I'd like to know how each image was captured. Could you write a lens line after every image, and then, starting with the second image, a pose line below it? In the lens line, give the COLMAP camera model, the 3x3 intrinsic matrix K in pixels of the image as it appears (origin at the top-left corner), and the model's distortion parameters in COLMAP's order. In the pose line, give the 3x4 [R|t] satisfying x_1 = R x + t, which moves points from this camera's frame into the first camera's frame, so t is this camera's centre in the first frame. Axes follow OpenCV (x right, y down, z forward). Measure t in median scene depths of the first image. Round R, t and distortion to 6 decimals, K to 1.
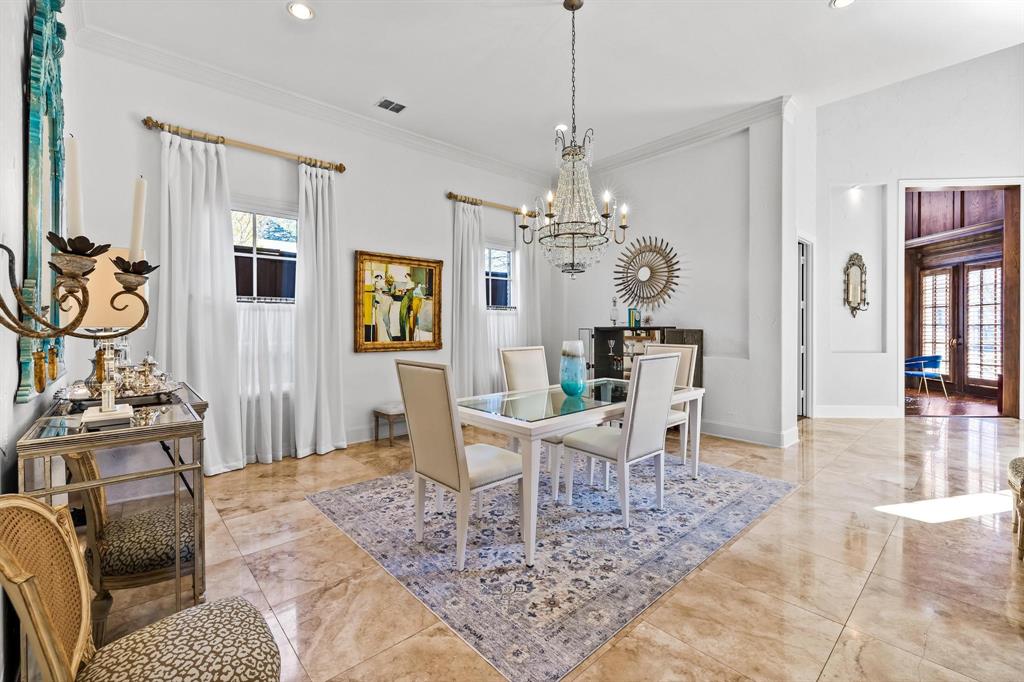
lens RADIAL K [[440.3, 0, 510.8], [0, 440.3, 333.8], [0, 0, 1]] dist [0.018117, 0.000513]
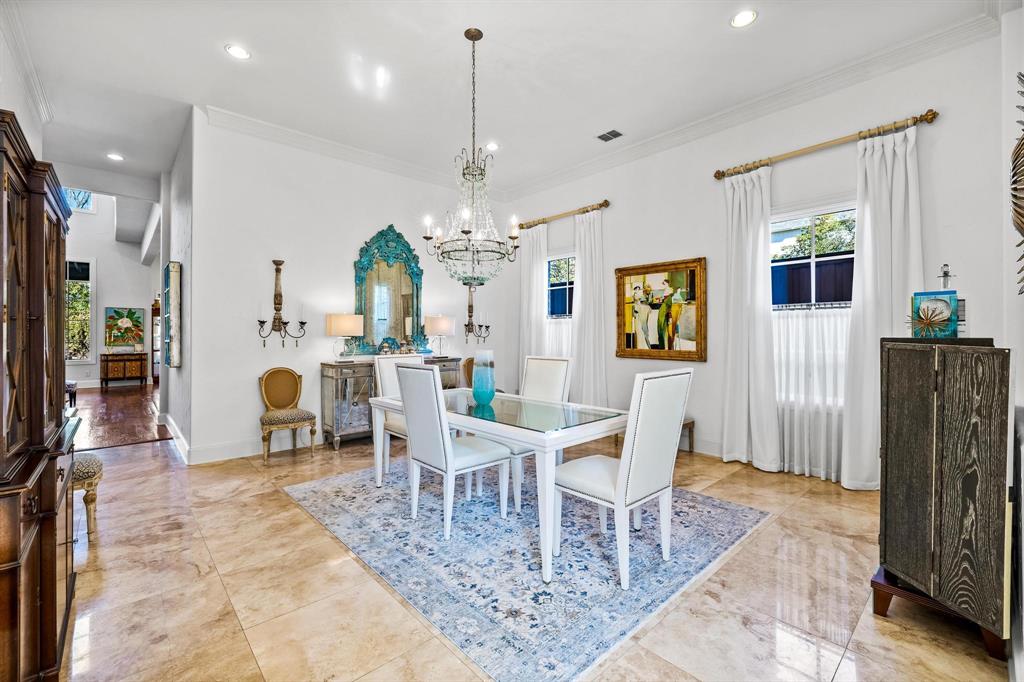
lens RADIAL K [[440.3, 0, 511.5], [0, 440.3, 334.9], [0, 0, 1]] dist [0.018117, 0.000513]
pose [[-0.005016, 0.004543, -0.999977, 0.743022], [-0.017680, 0.999833, 0.004631, -0.014962], [0.999831, 0.017703, -0.004935, 0.678329]]
